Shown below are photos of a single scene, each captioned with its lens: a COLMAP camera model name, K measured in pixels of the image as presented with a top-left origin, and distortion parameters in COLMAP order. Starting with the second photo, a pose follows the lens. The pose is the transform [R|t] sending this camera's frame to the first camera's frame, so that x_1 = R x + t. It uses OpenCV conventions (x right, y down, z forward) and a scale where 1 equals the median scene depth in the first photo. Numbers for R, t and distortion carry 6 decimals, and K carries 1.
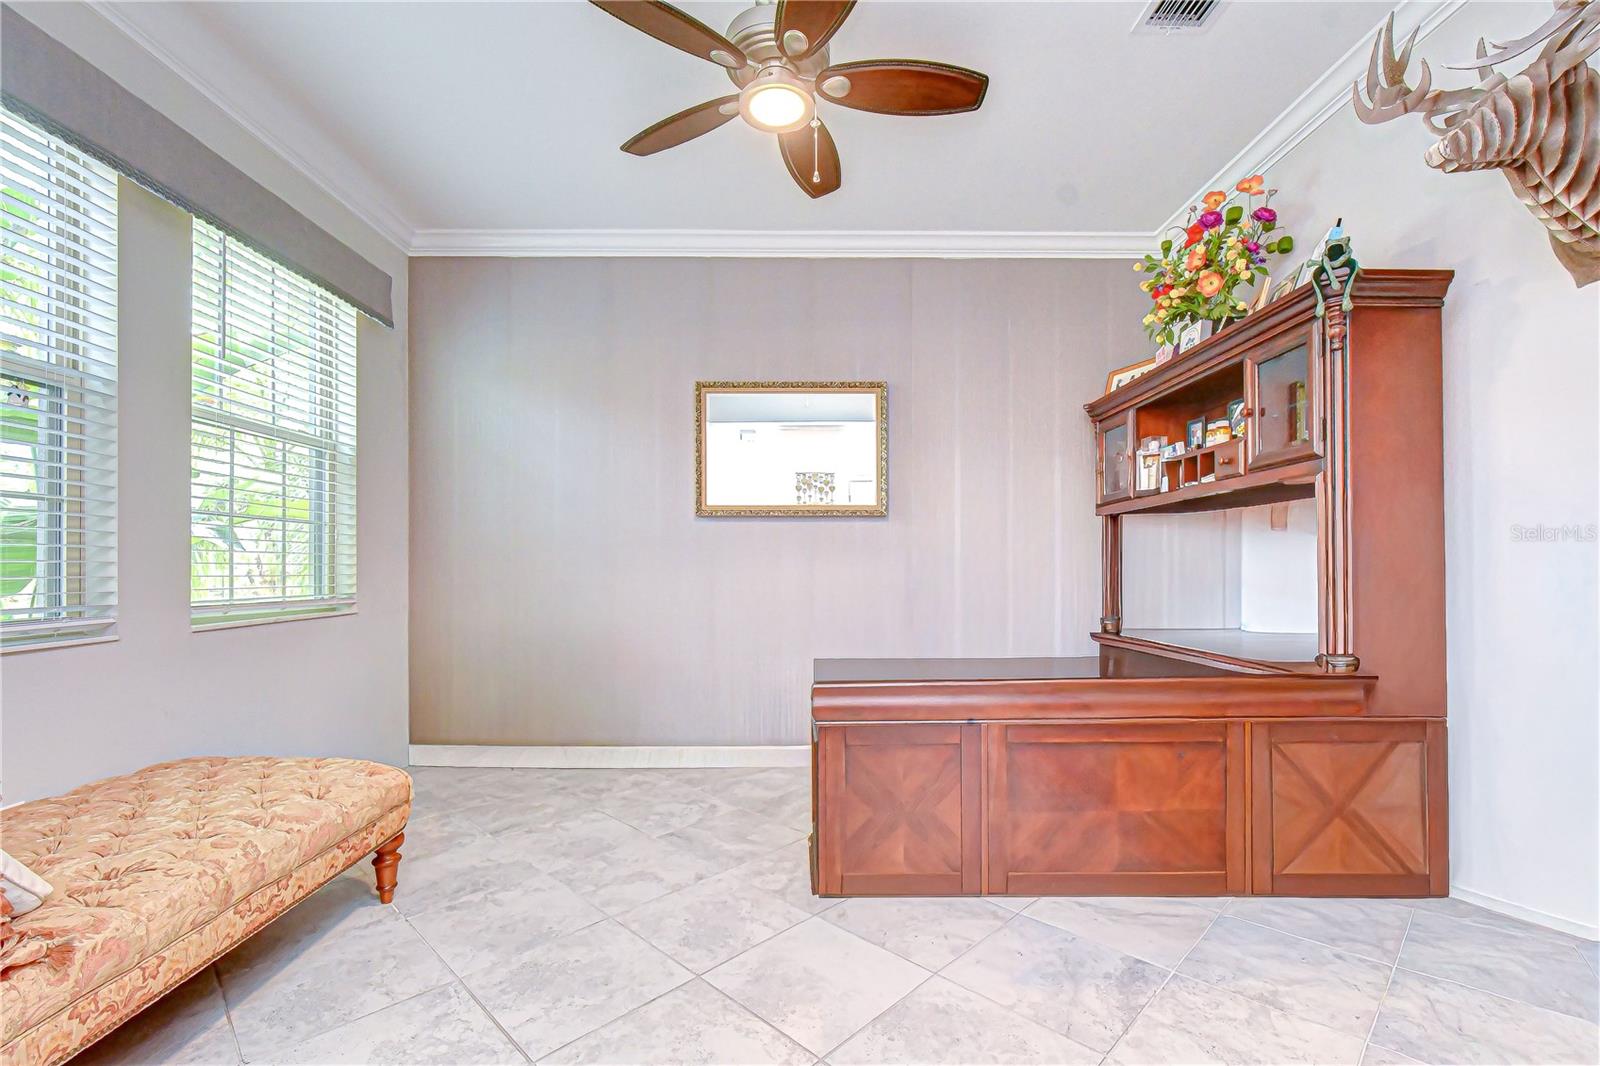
lens RADIAL K [[706.8, 0, 805.6], [0, 706.8, 566.9], [0, 0, 1]] dist [0.000766, 0.000382]
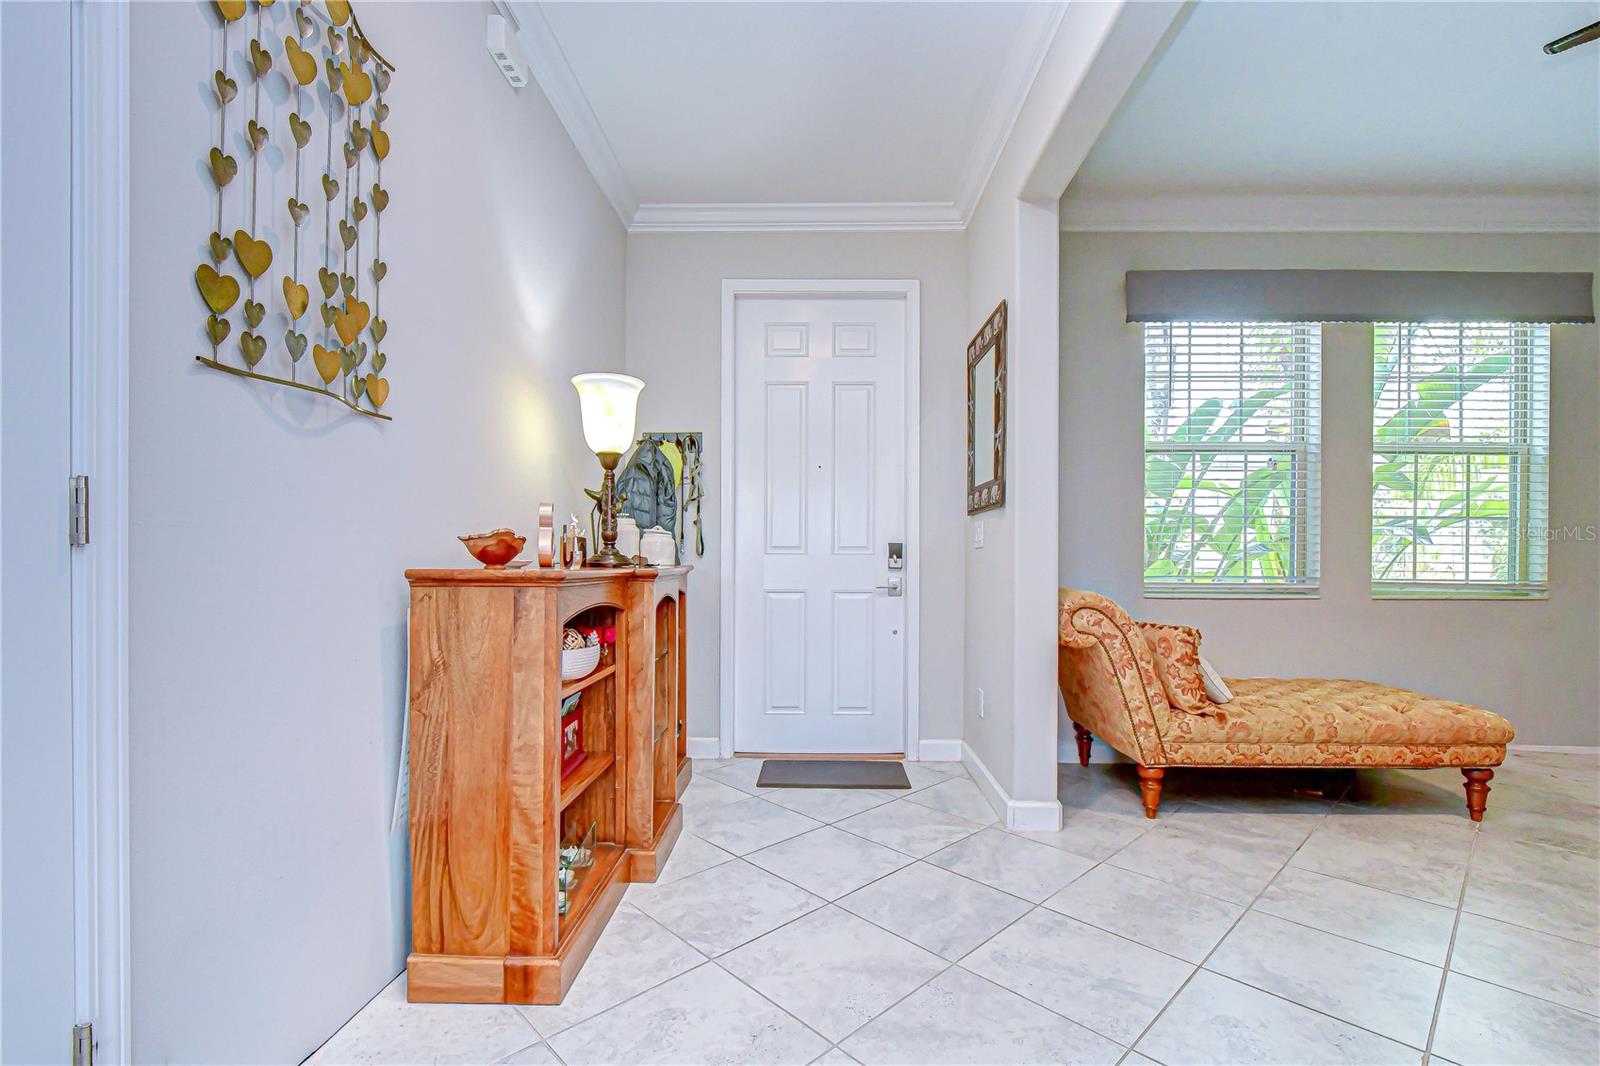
lens RADIAL K [[706.8, 0, 805.6], [0, 706.8, 566.9], [0, 0, 1]] dist [0.000766, 0.000382]
pose [[-0.029823, 0.016387, -0.999421, 0.768367], [-0.010655, 0.999804, 0.016711, 0.014869], [0.999498, 0.011147, -0.029642, -0.181236]]
